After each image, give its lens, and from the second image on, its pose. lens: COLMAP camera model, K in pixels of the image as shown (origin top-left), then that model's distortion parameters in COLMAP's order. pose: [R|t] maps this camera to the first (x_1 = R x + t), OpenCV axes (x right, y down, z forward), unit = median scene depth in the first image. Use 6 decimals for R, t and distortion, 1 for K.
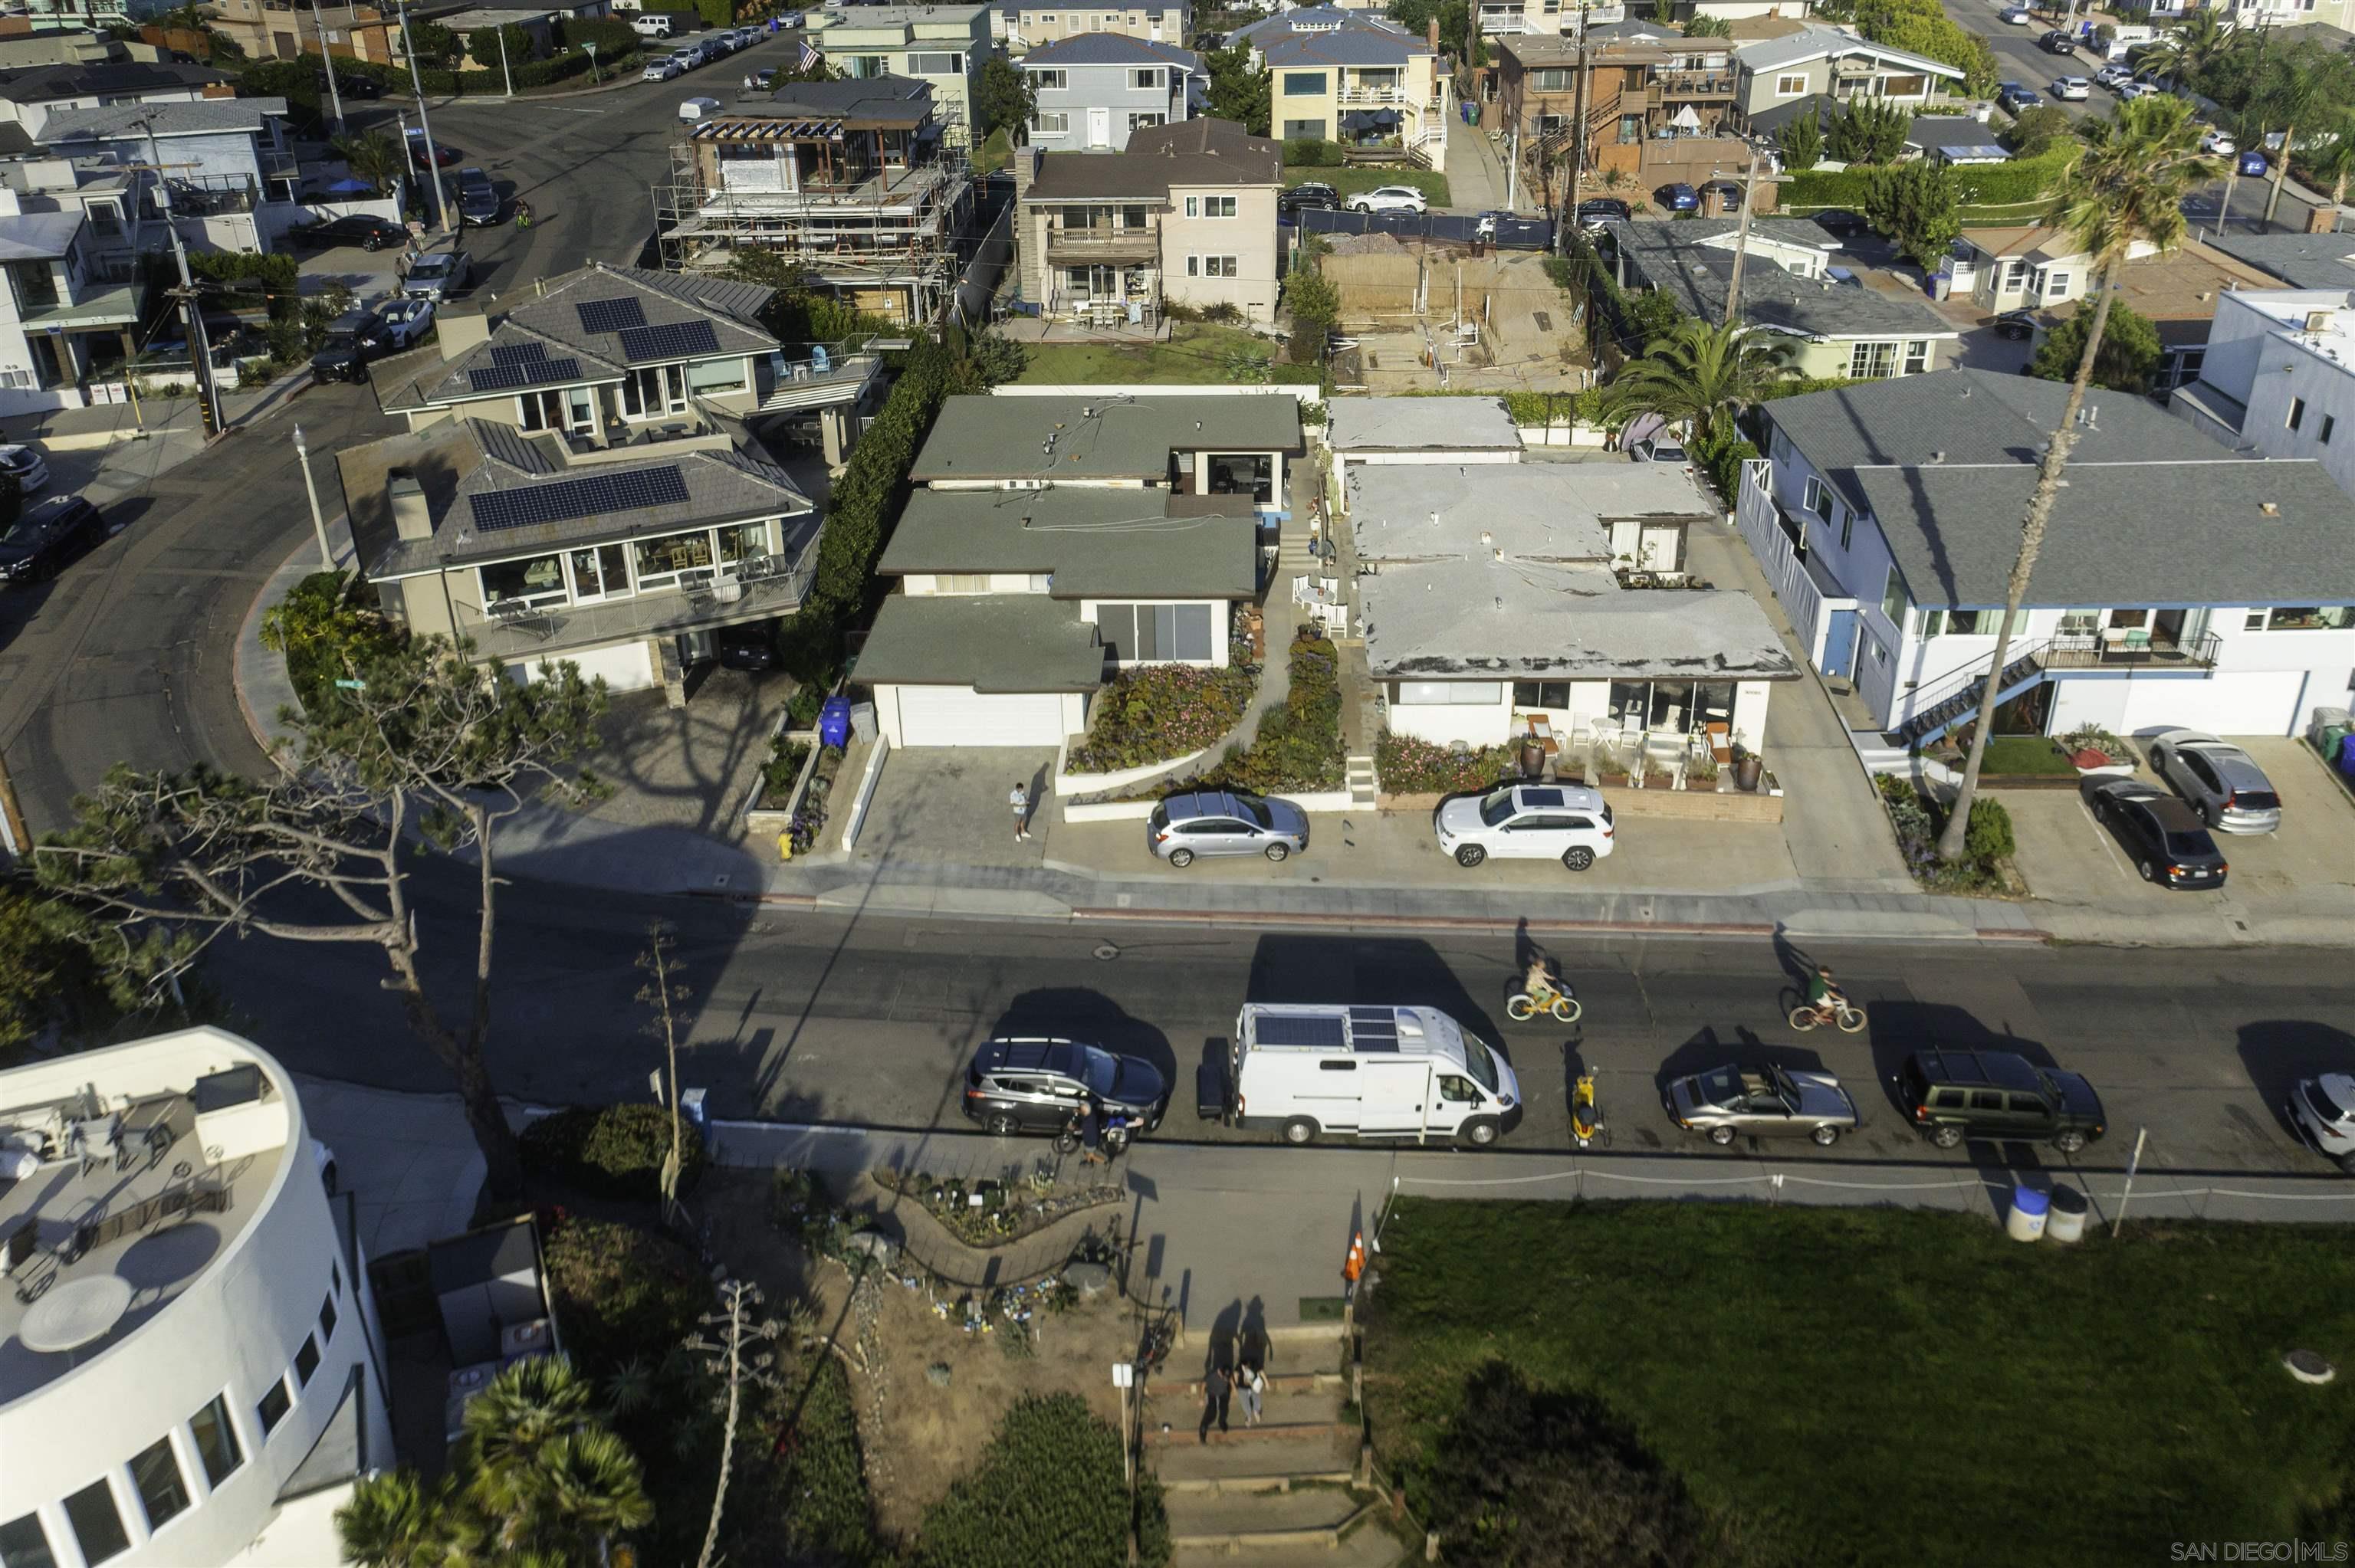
lens RADIAL K [[1869.0, 0, 1159.7], [0, 1869.0, 764.8], [0, 0, 1]] dist [0.004482, 0.033071]
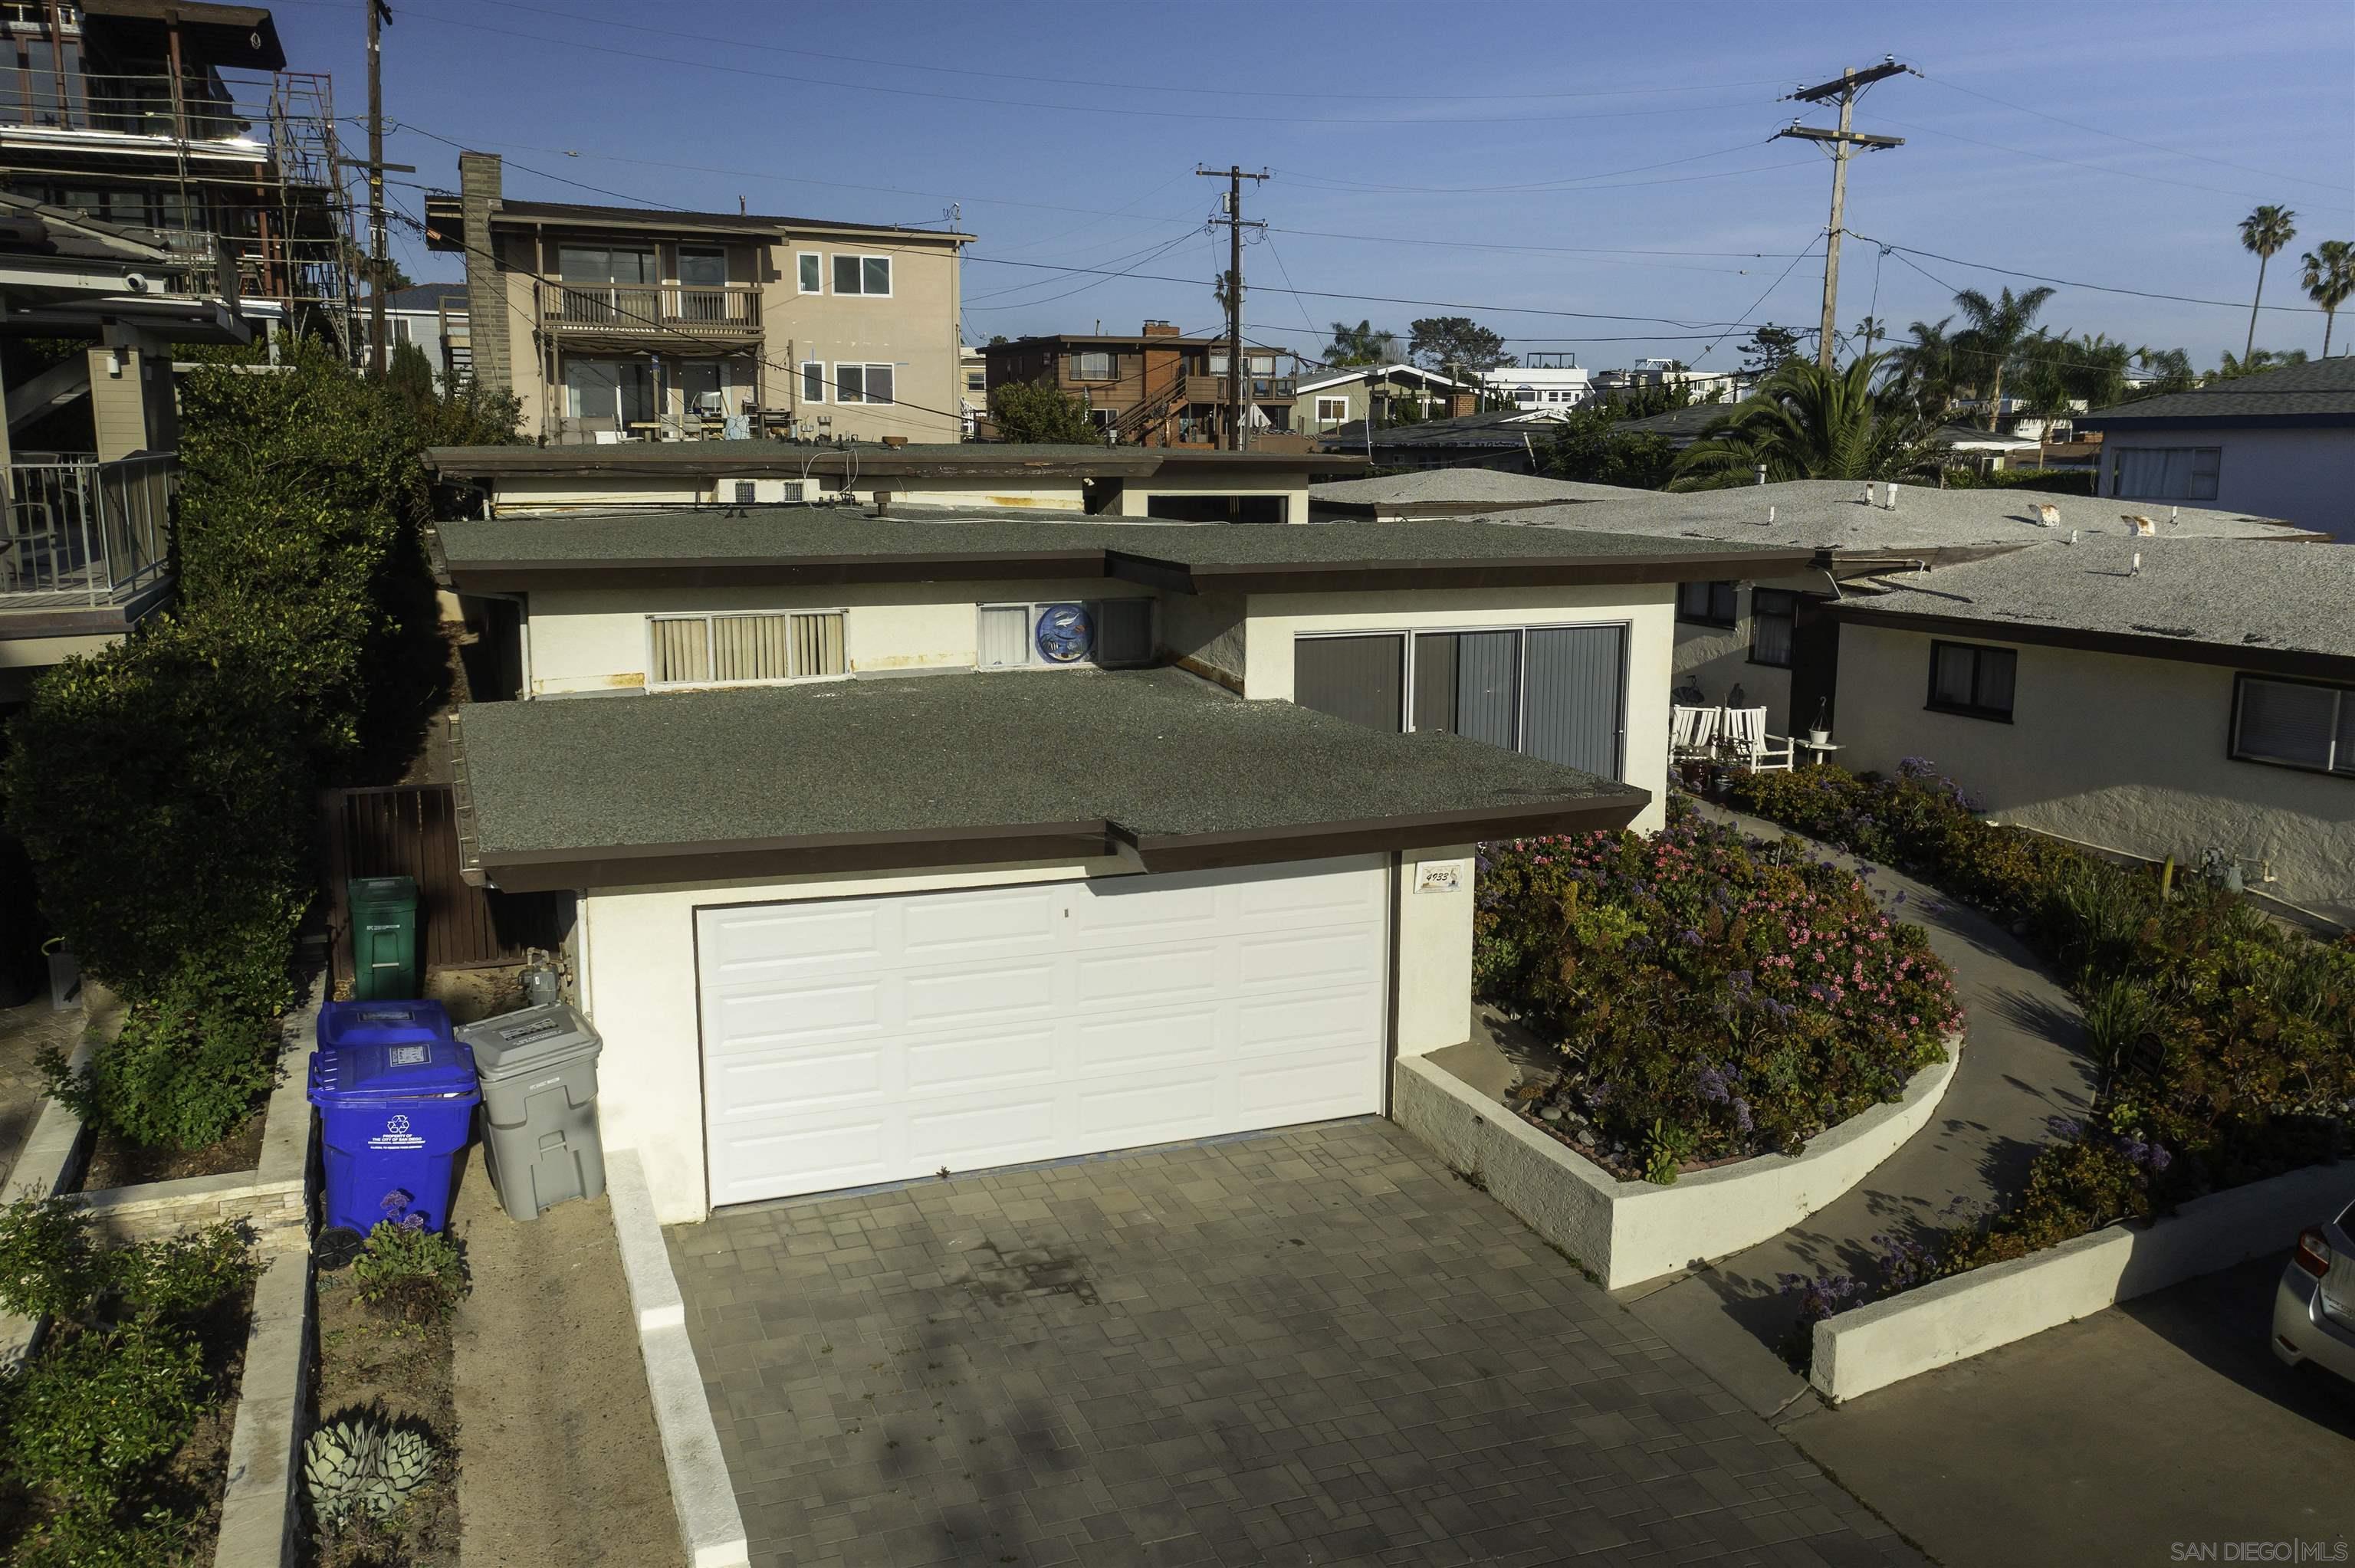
lens RADIAL K [[1869.0, 0, 1171.0], [0, 1869.0, 789.4], [0, 0, 1]] dist [0.004482, 0.033071]
pose [[0.913390, -0.051489, 0.403815, -0.167831], [0.167732, 0.951453, -0.258076, 0.007934], [-0.370923, 0.303456, 0.877685, 0.759458]]
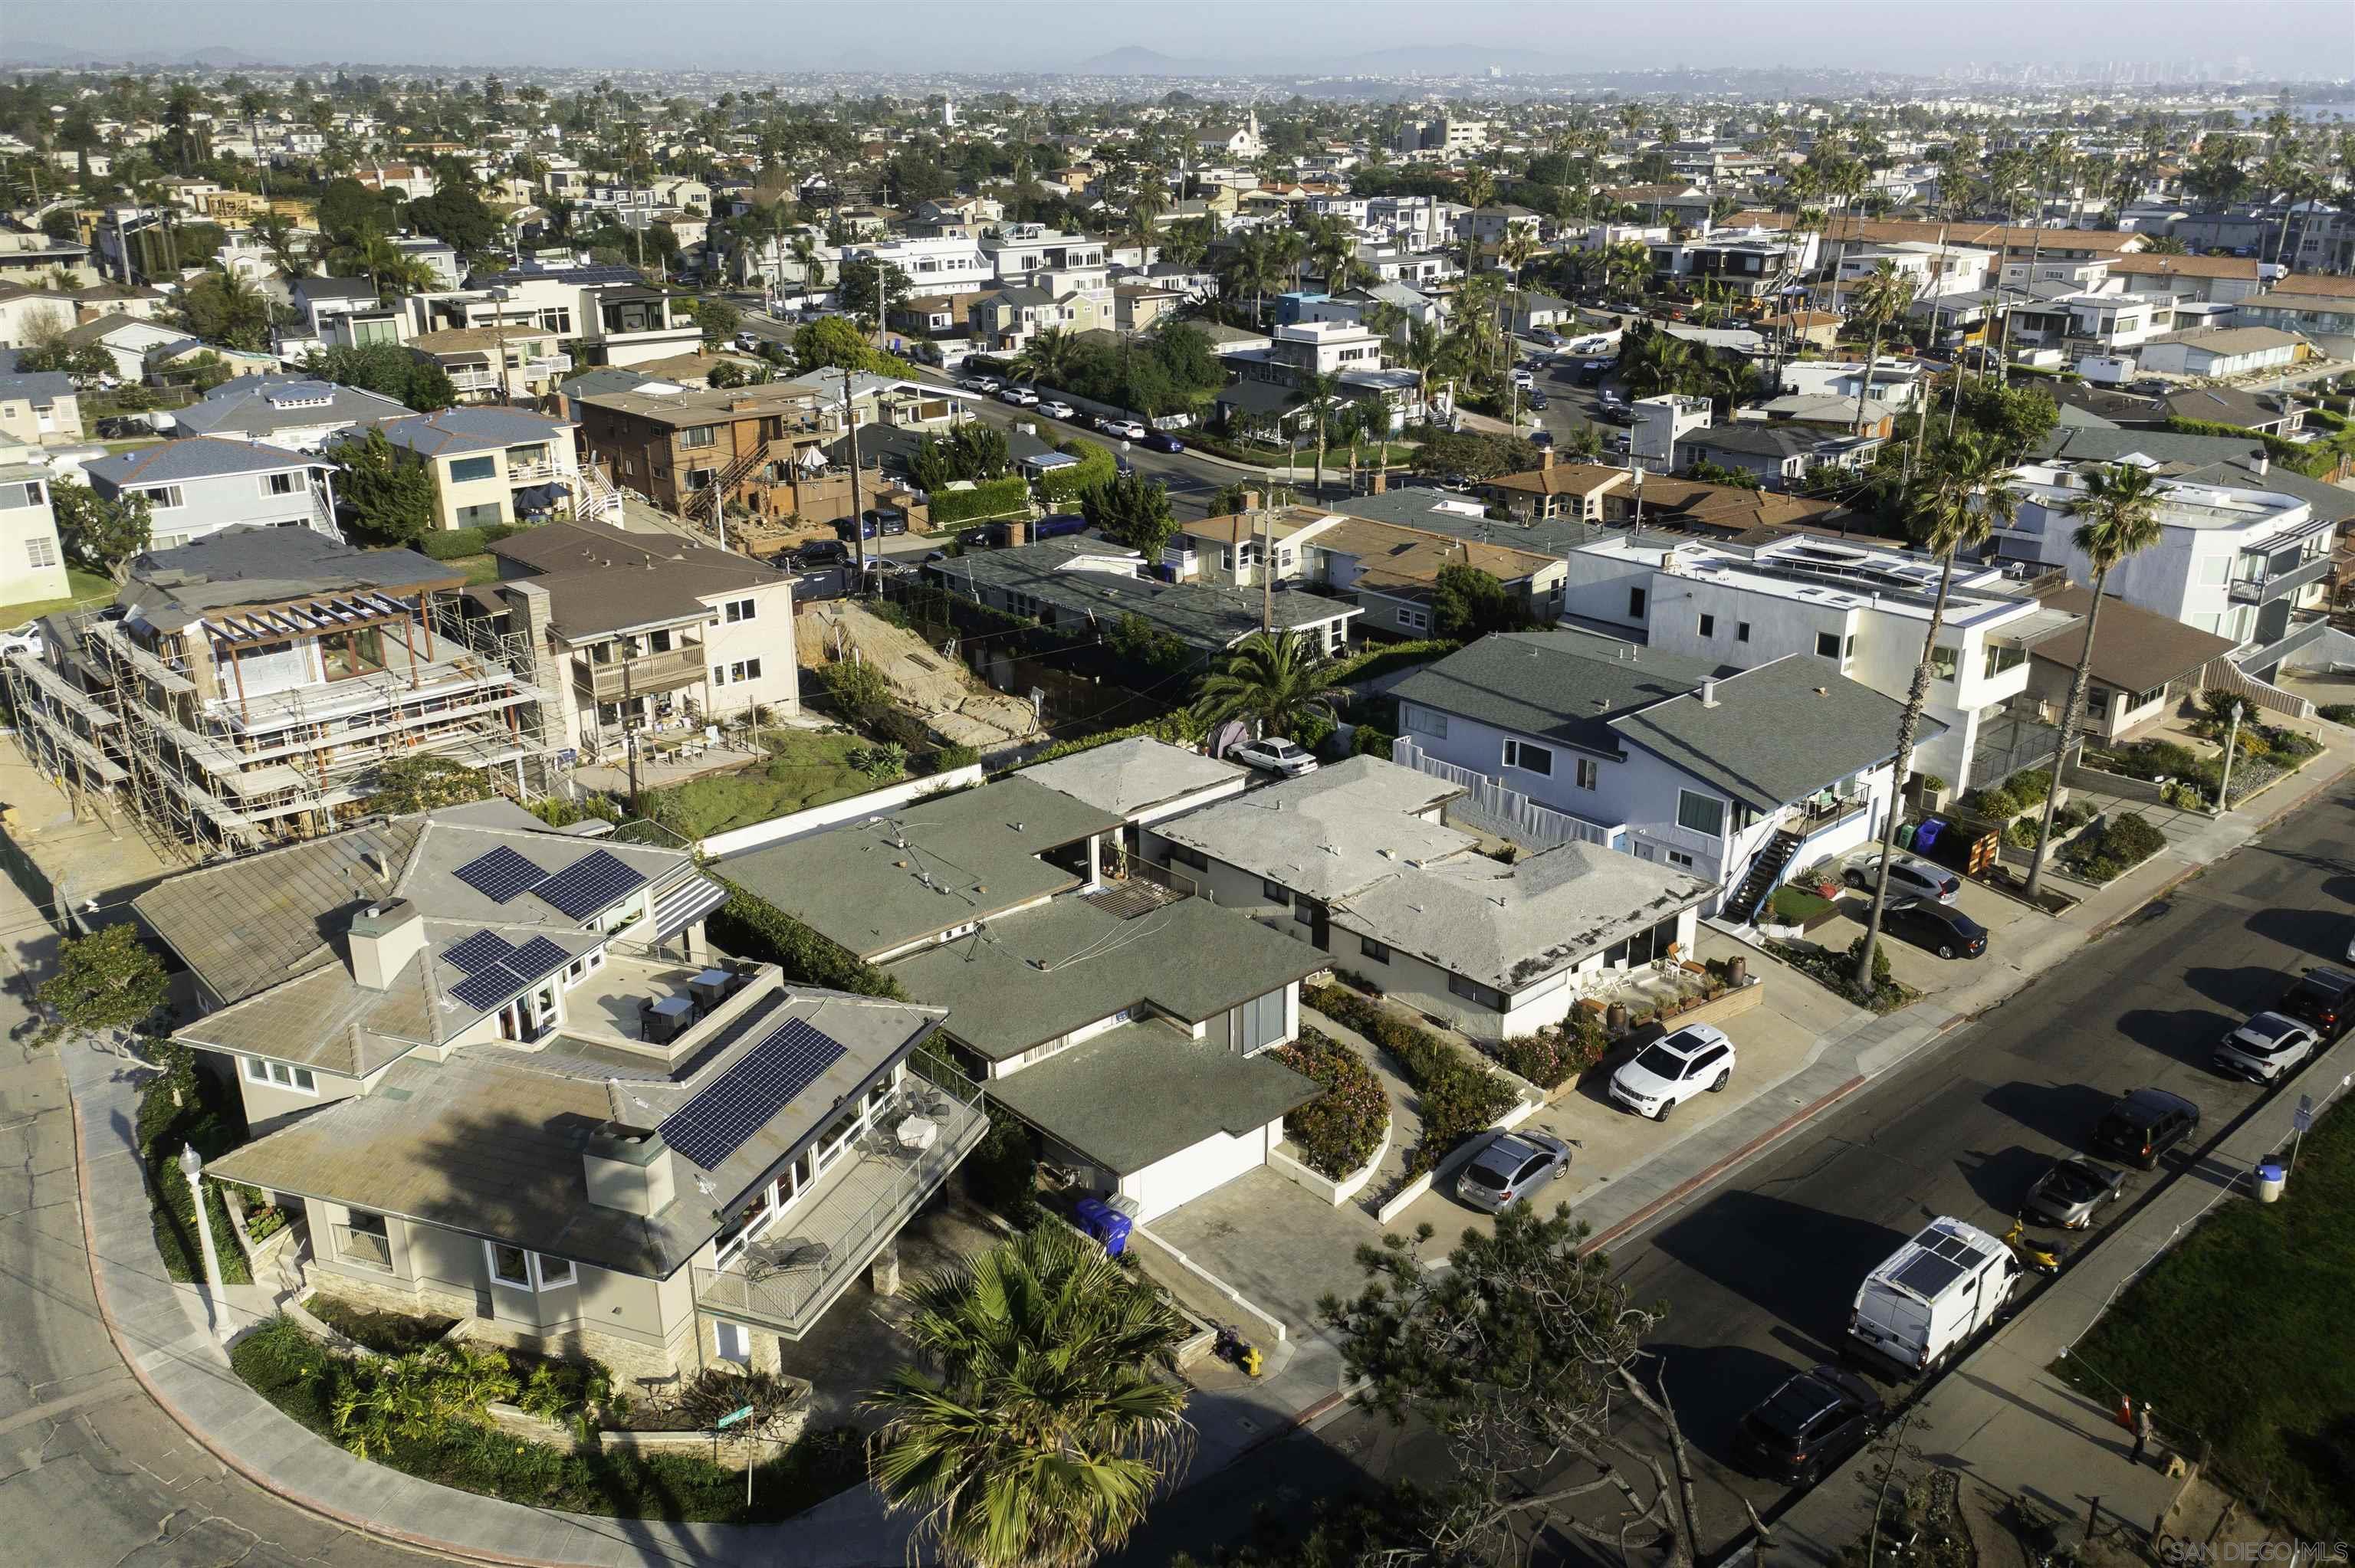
lens RADIAL K [[1869.0, 0, 1177.9], [0, 1869.0, 777.4], [0, 0, 1]] dist [0.004482, 0.033071]
pose [[0.710571, -0.227287, 0.665905, -0.667839], [0.315626, 0.948795, -0.012953, -0.196734], [-0.628864, 0.219381, 0.745924, 0.247475]]
